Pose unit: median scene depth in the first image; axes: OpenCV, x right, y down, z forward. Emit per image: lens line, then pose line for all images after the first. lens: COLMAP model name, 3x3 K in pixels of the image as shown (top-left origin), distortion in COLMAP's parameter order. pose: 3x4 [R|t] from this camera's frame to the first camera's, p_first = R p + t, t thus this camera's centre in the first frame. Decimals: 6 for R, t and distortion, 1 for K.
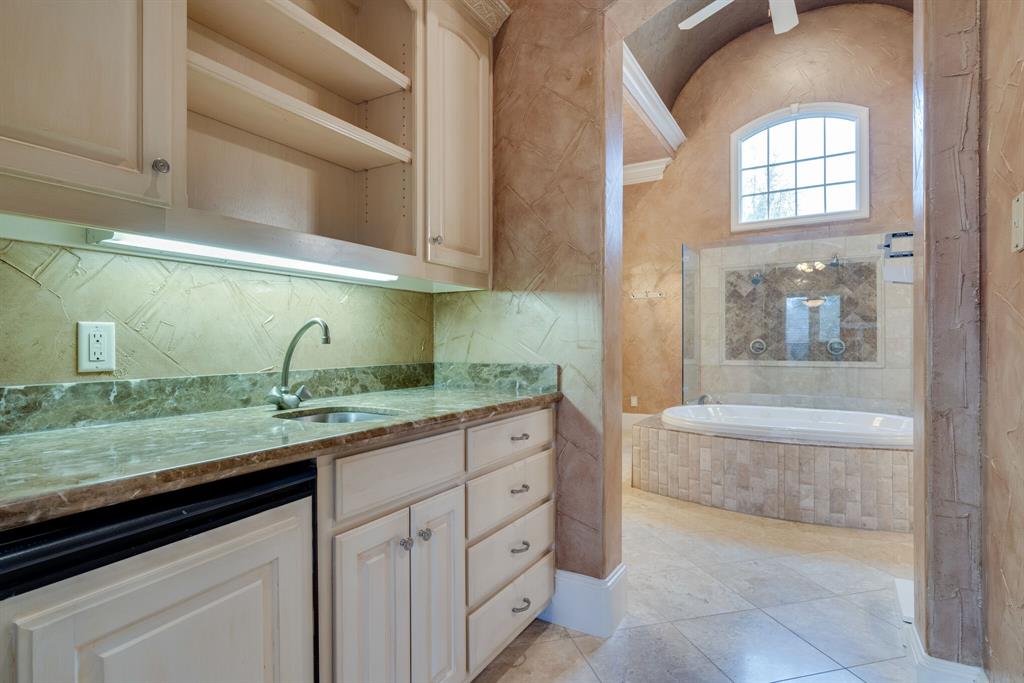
lens RADIAL K [[515.1, 0, 511.1], [0, 515.1, 342.5], [0, 0, 1]] dist [-0.000858, 0.000104]
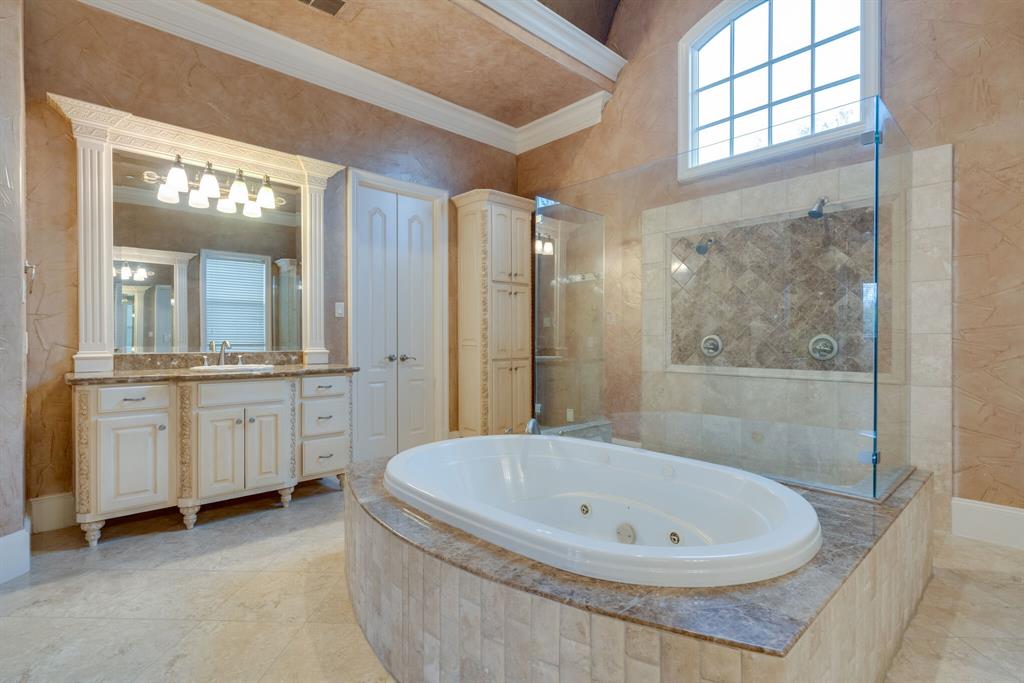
lens RADIAL K [[485.8, 0, 513.4], [0, 485.8, 339.9], [0, 0, 1]] dist [0.001792, -0.000669]
pose [[0.957693, 0.003044, -0.287774, 0.416050], [-0.001278, 0.999979, 0.006325, -0.003543], [0.287788, -0.005689, 0.957677, 0.310995]]
